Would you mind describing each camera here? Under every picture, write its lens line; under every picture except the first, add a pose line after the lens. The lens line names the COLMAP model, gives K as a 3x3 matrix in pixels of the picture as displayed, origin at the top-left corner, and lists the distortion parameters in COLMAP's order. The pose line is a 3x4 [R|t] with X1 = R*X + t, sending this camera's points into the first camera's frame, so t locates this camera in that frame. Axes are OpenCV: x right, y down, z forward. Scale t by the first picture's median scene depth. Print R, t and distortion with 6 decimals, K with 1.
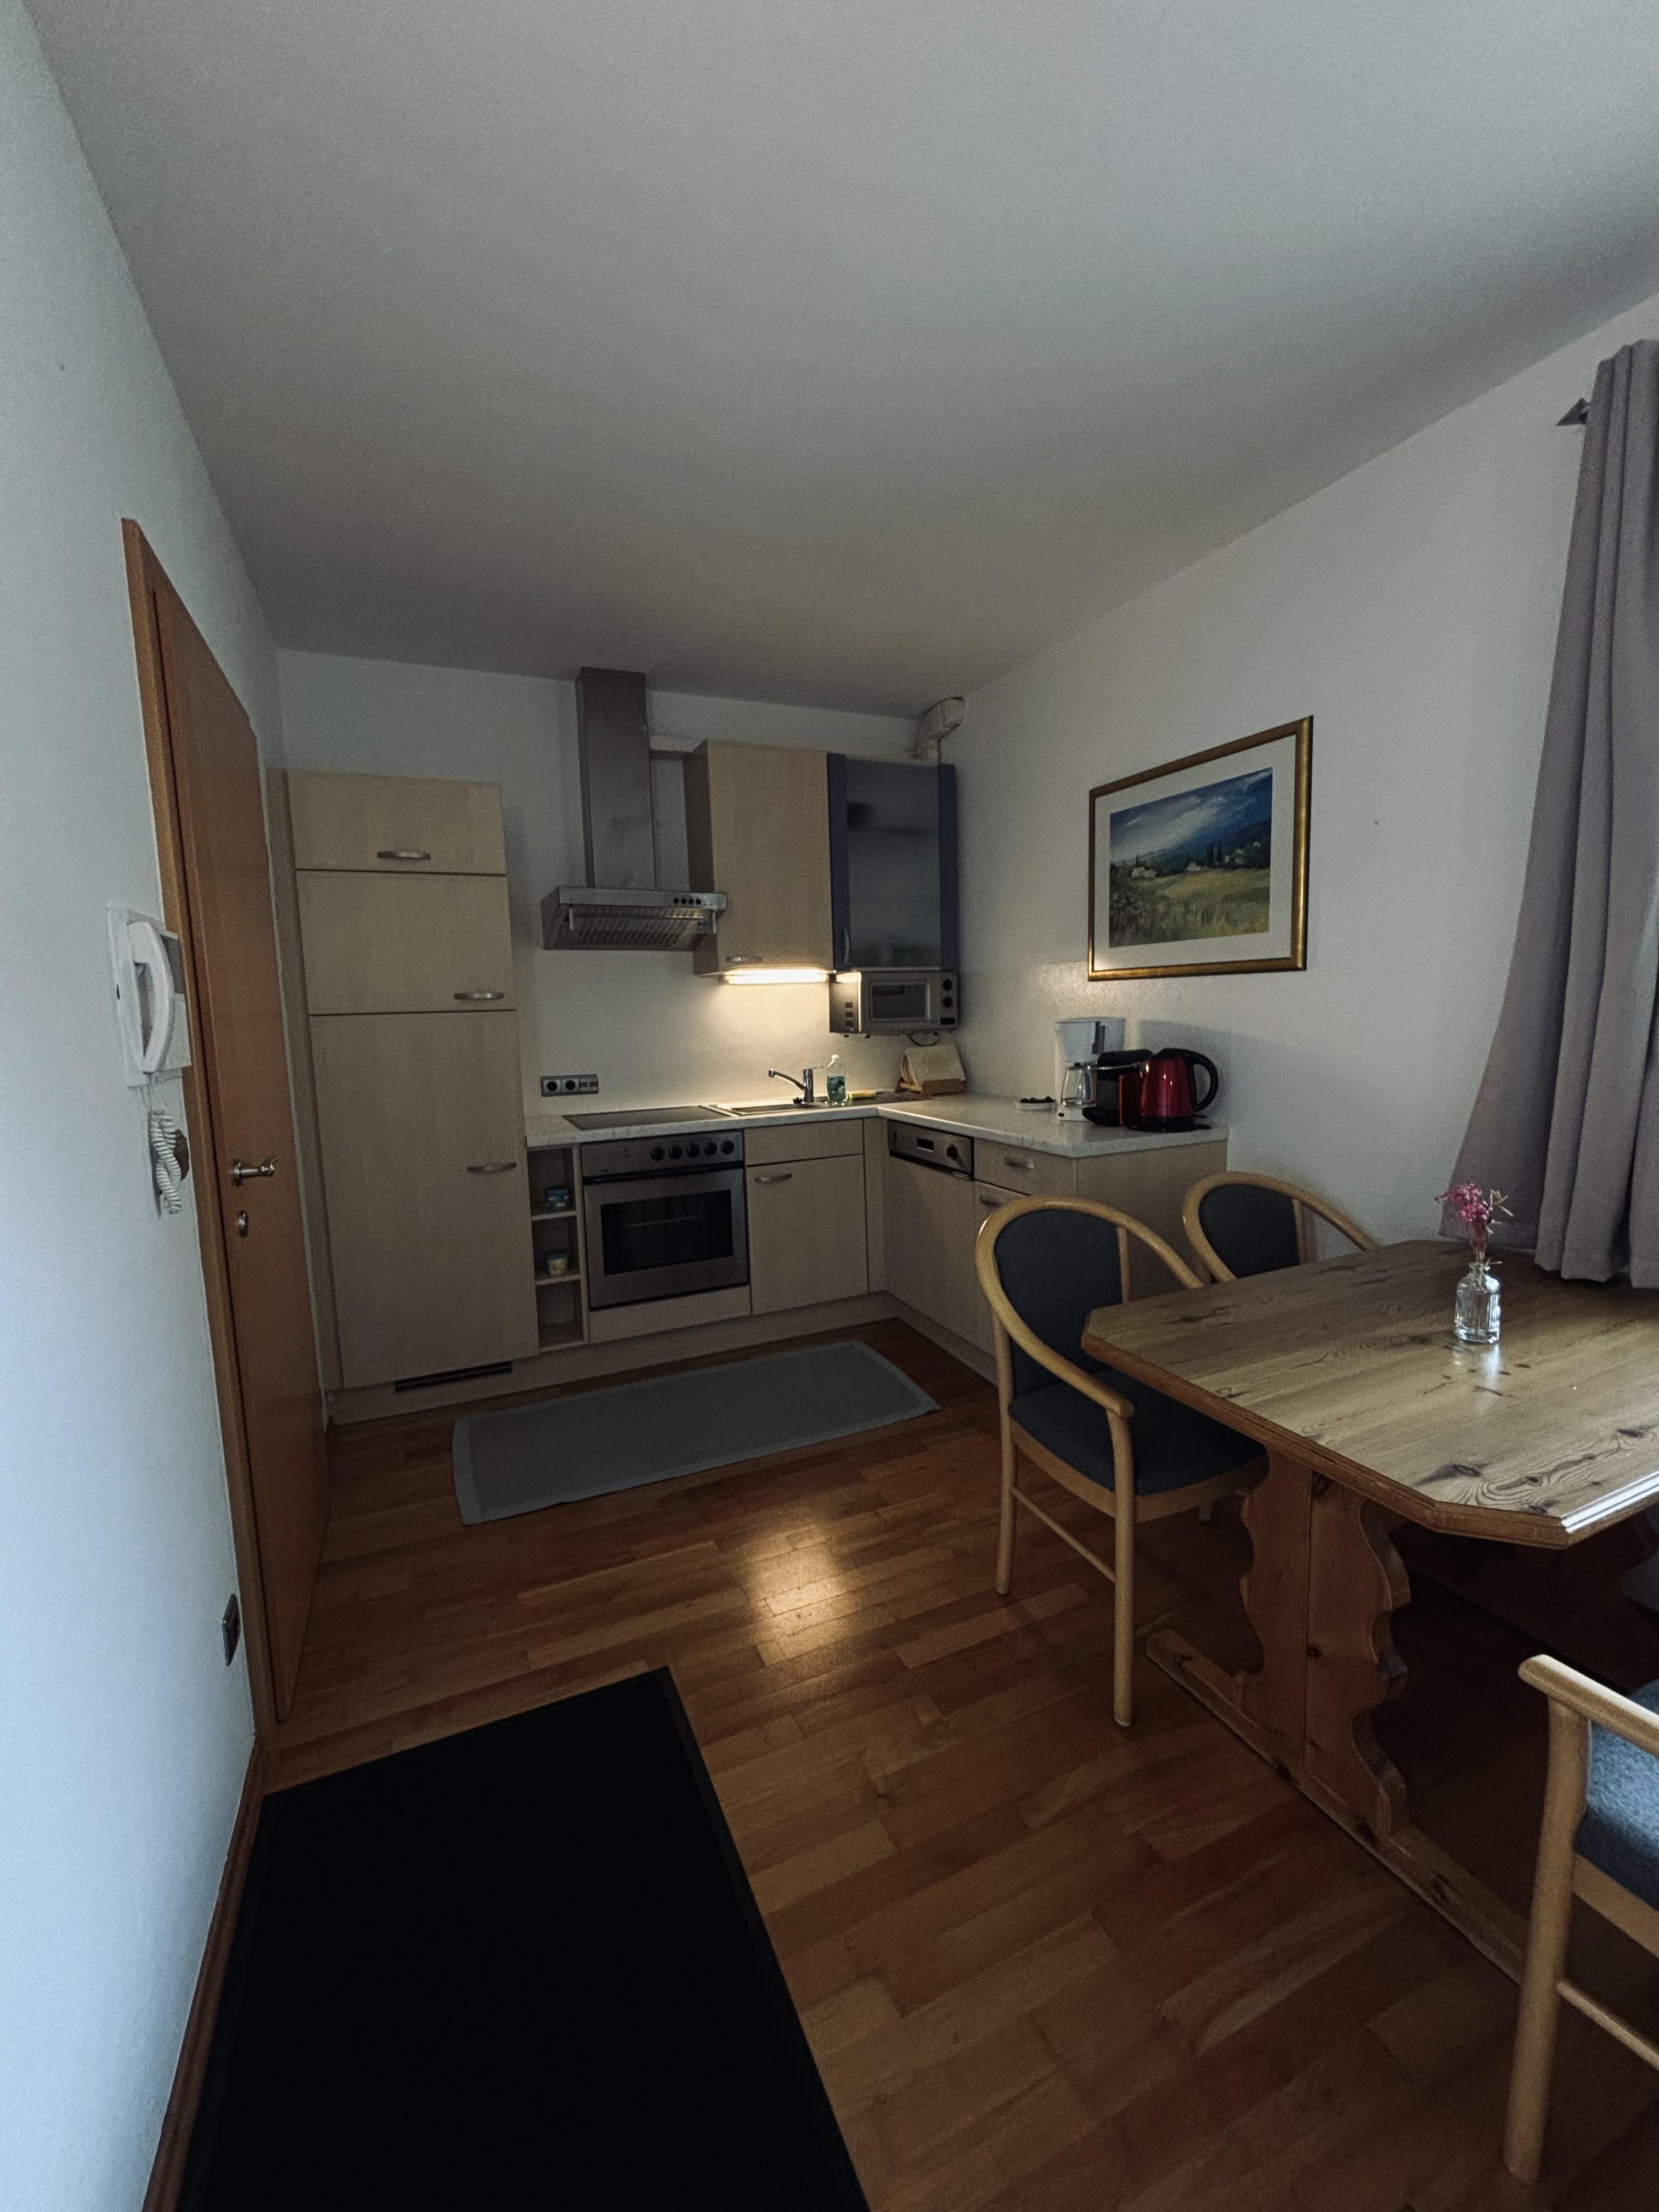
lens RADIAL K [[889.7, 0, 830.9], [0, 889.7, 1107.8], [0, 0, 1]] dist [0.000781, 0.000198]
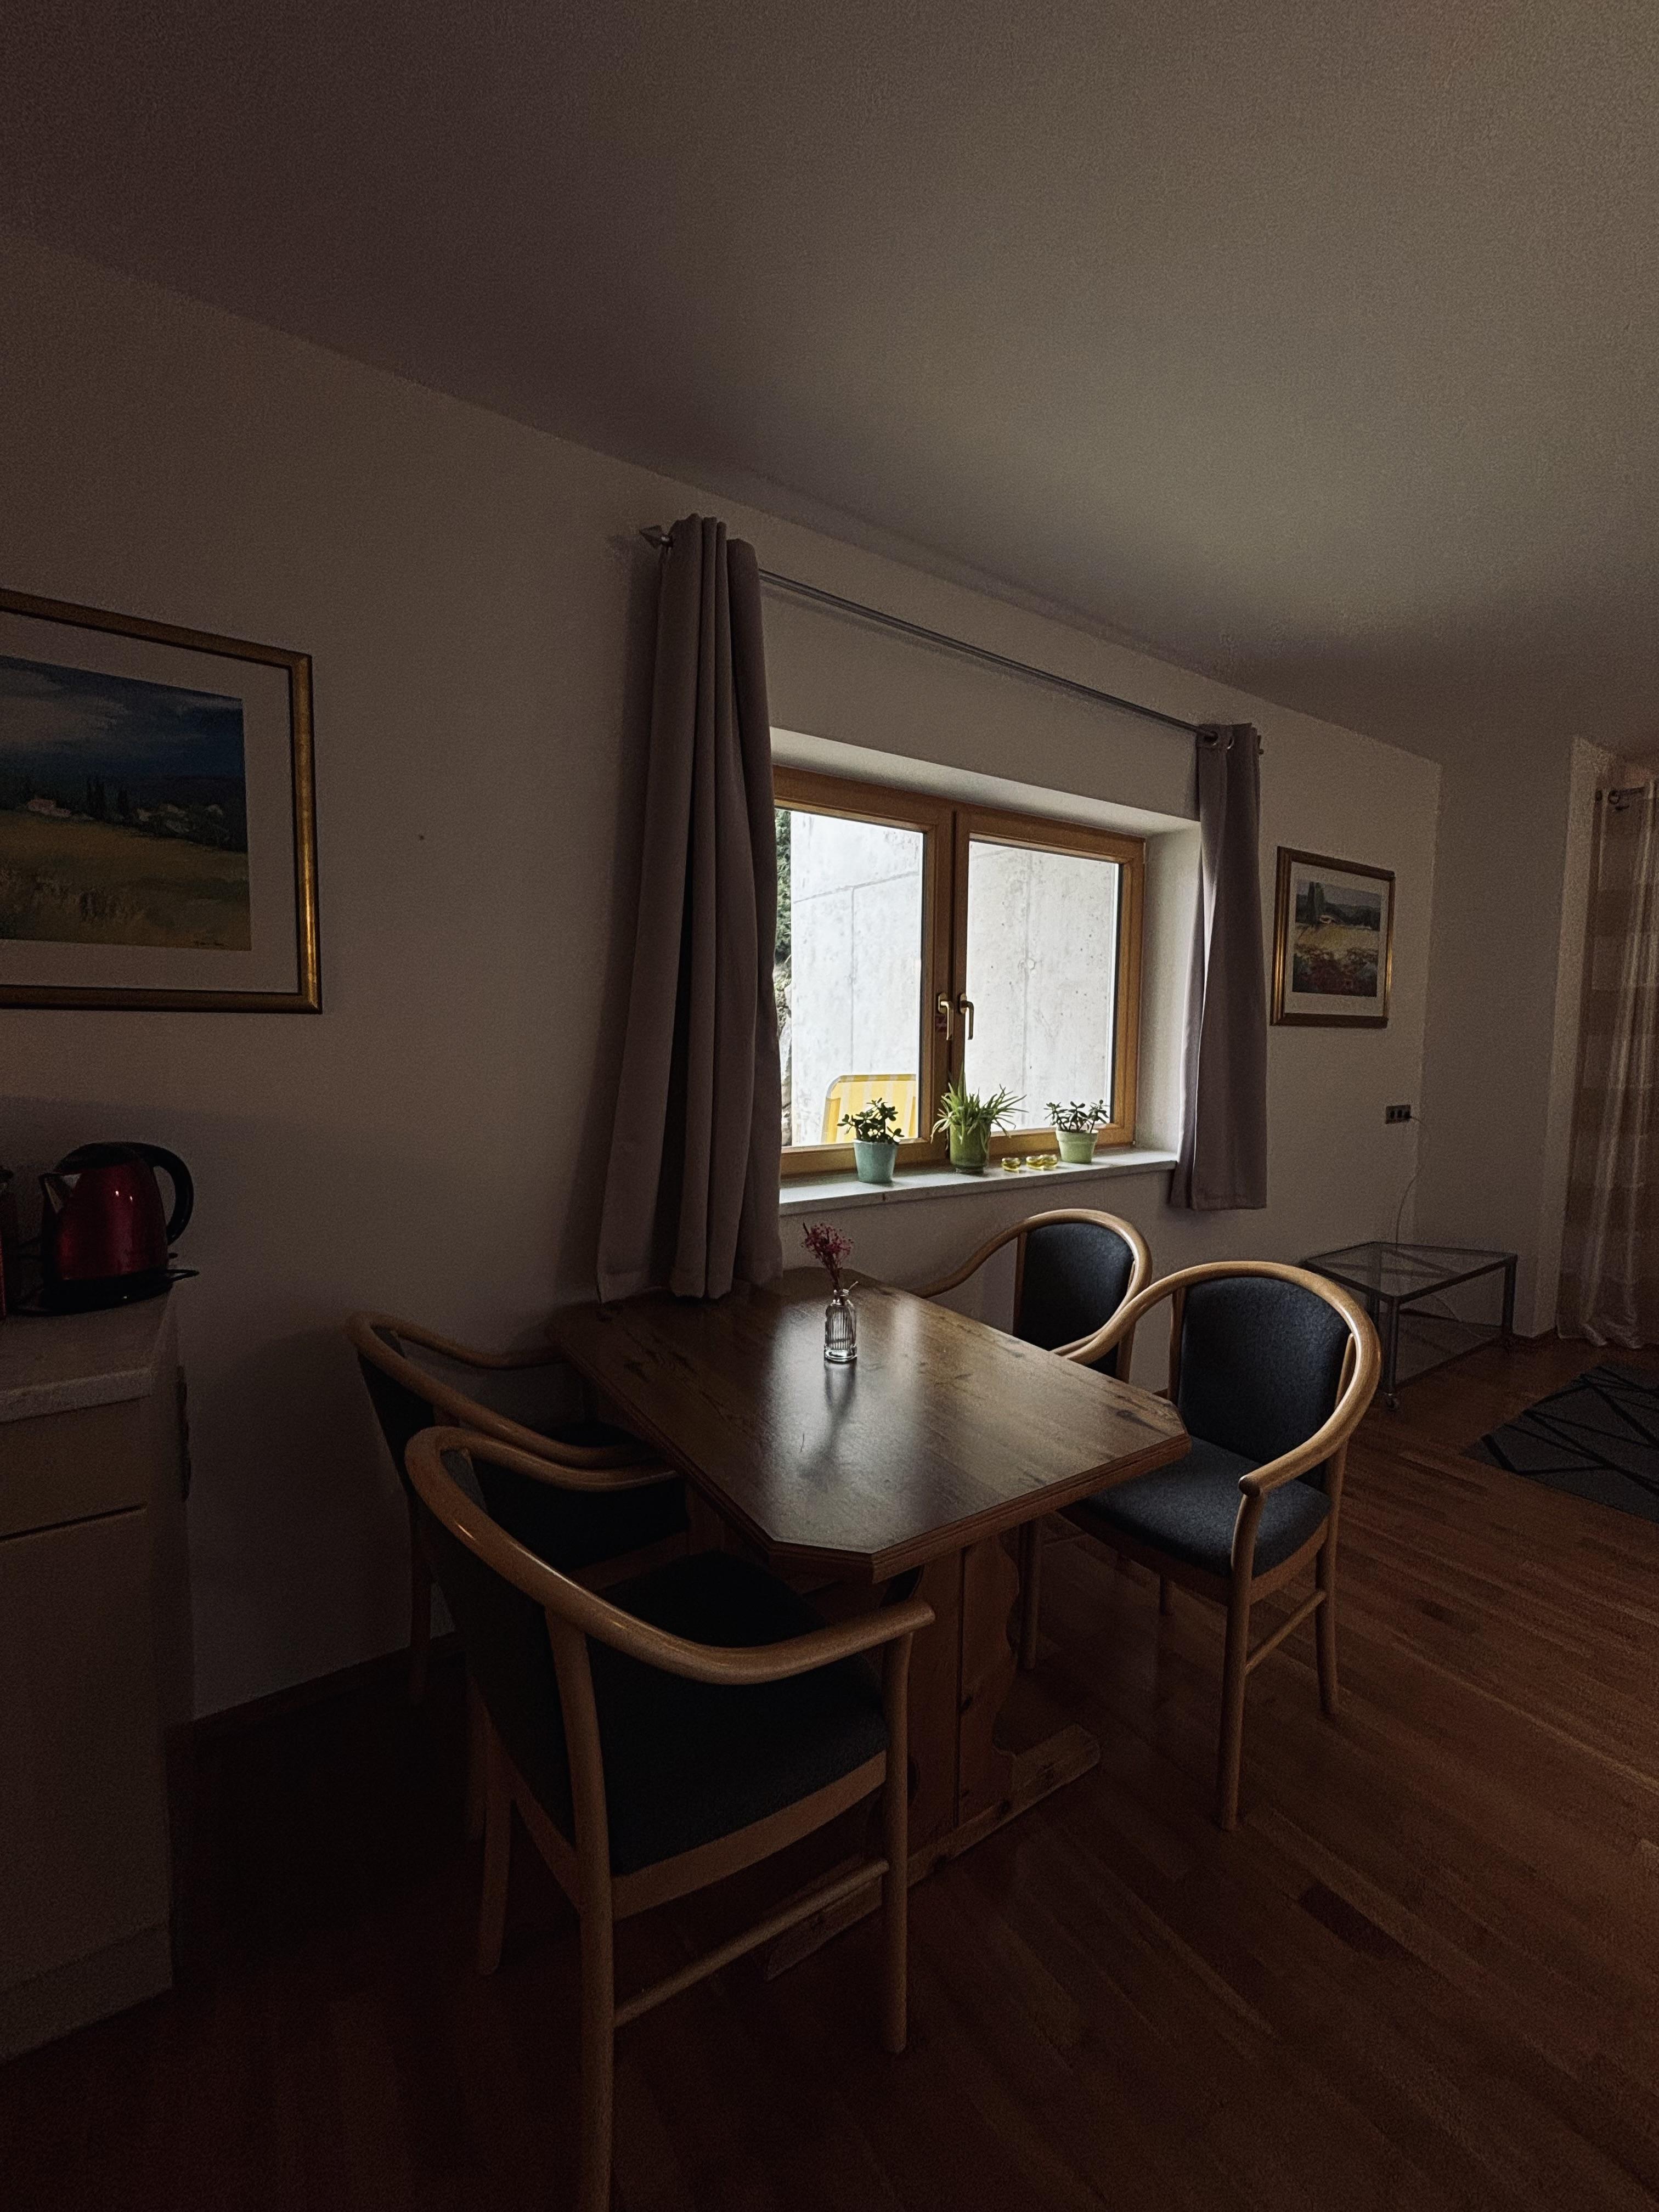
lens RADIAL K [[889.7, 0, 827.4], [0, 889.7, 1102.3], [0, 0, 1]] dist [0.000781, 0.000198]
pose [[-0.154367, -0.051391, 0.986676, -0.222719], [0.110972, 0.991425, 0.069001, -0.085741], [-0.981762, 0.120145, -0.147340, 0.693302]]
